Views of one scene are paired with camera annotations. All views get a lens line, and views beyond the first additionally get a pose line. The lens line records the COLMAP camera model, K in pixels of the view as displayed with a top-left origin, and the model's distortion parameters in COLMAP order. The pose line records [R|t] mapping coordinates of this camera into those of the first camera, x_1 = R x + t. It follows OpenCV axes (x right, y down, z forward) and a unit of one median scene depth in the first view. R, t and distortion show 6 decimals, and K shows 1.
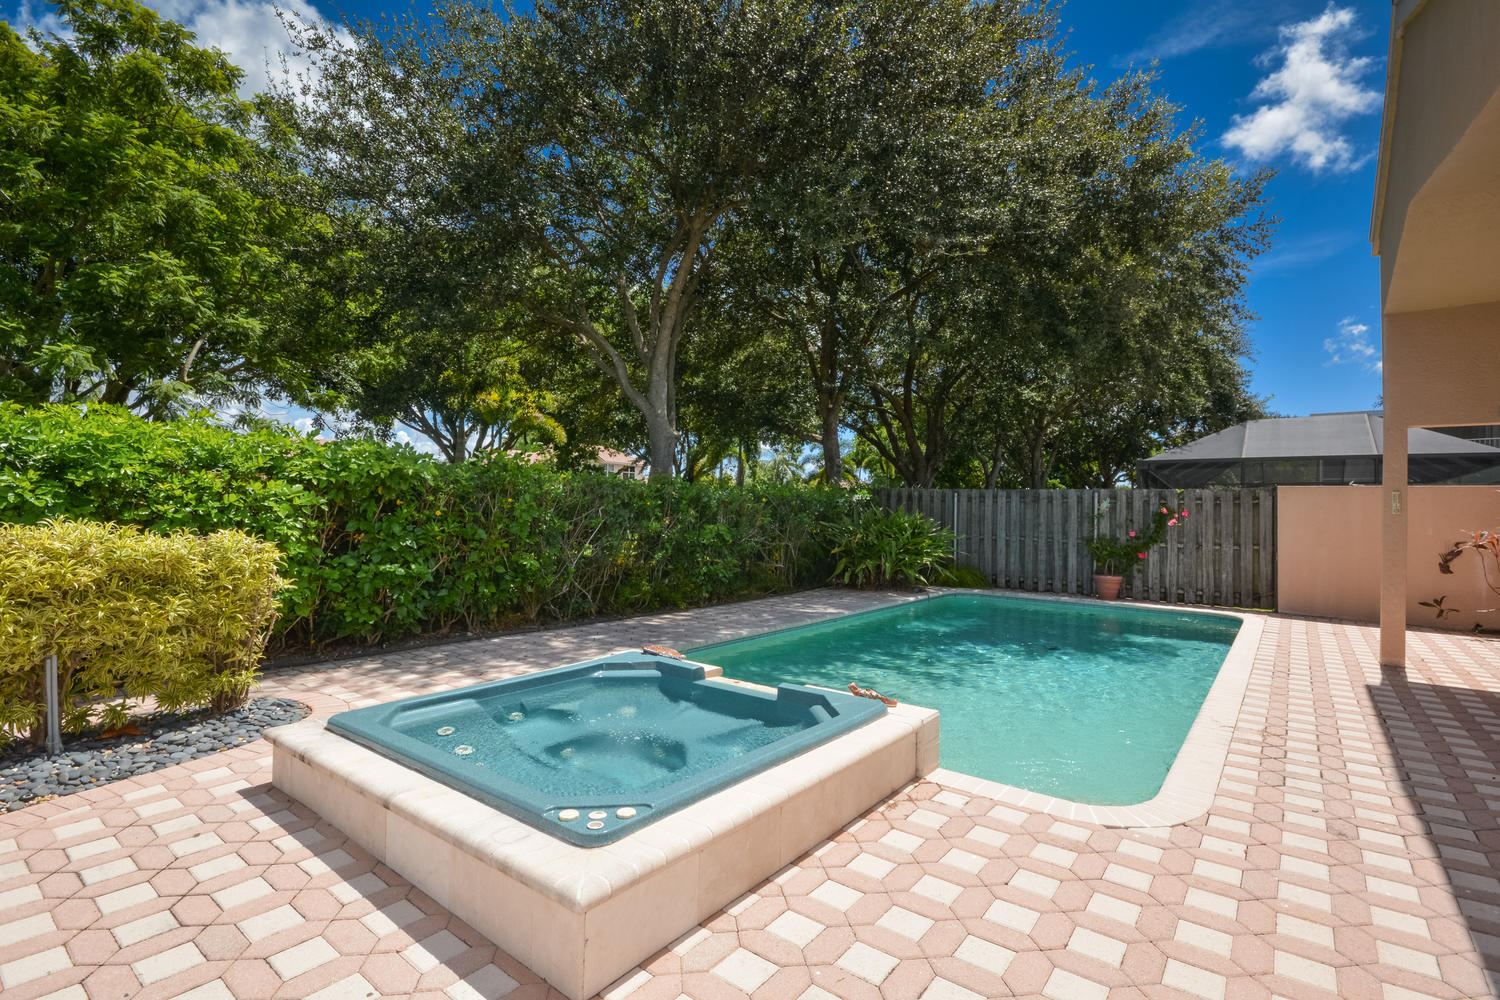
lens RADIAL K [[705.9, 0, 754.6], [0, 705.9, 507.8], [0, 0, 1]] dist [0.020342, -0.015268]
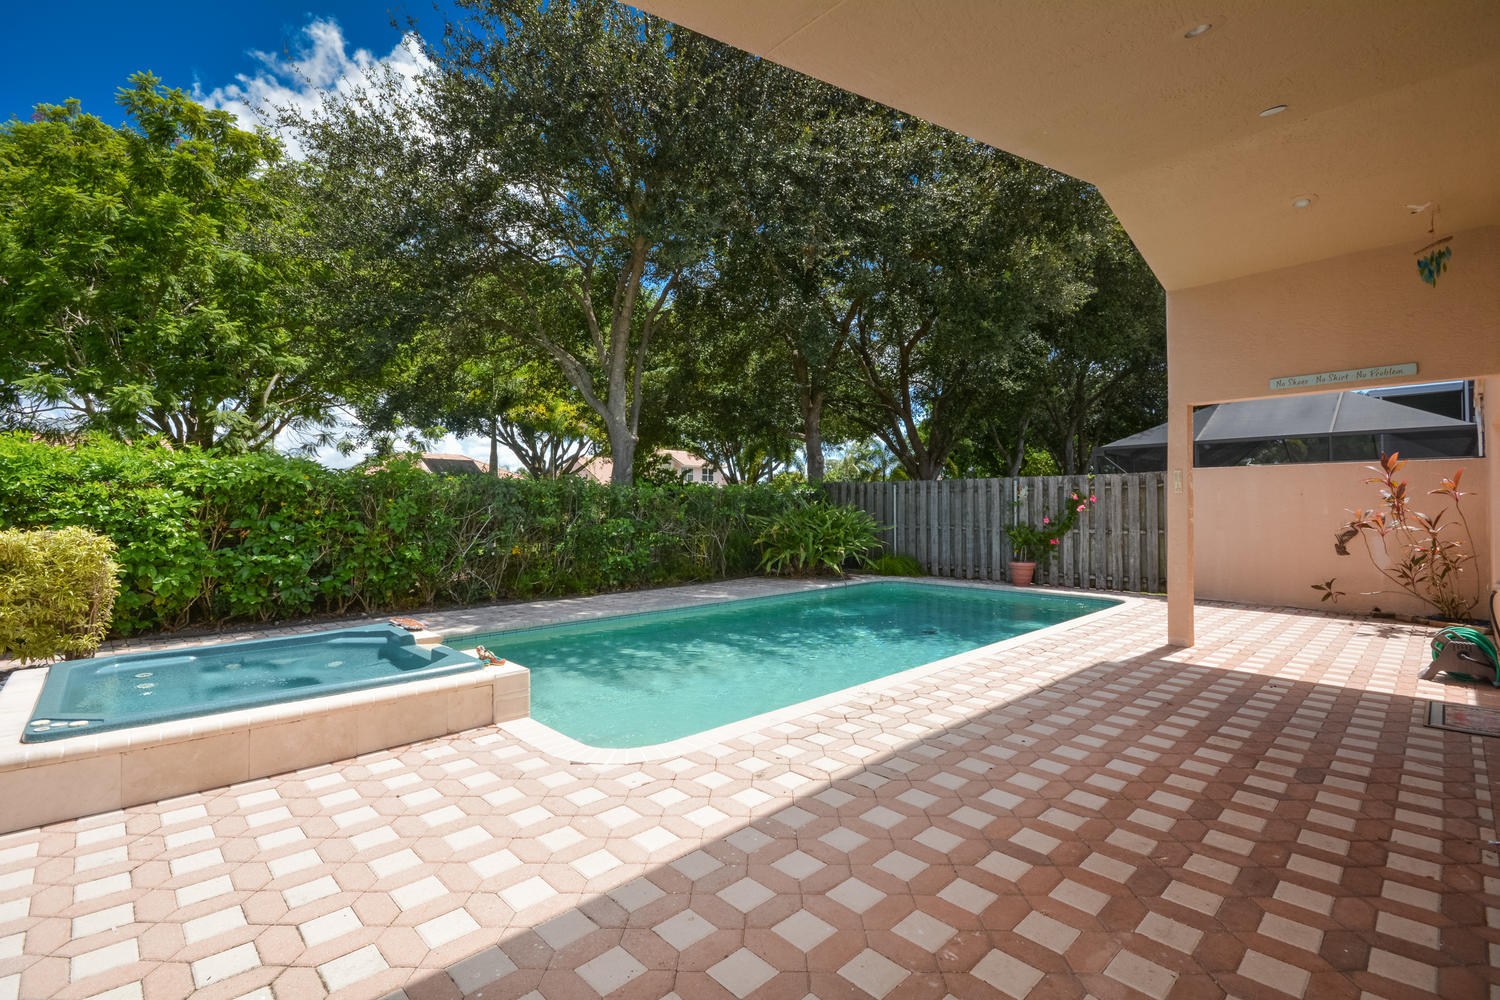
lens RADIAL K [[680.7, 0, 760.6], [0, 680.7, 515.2], [0, 0, 1]] dist [-0.000427, -0.000392]
pose [[0.988432, -0.020673, -0.150251, 0.291629], [0.022415, 0.999700, 0.009907, 0.010916], [0.150002, -0.013160, 0.988598, -0.017013]]
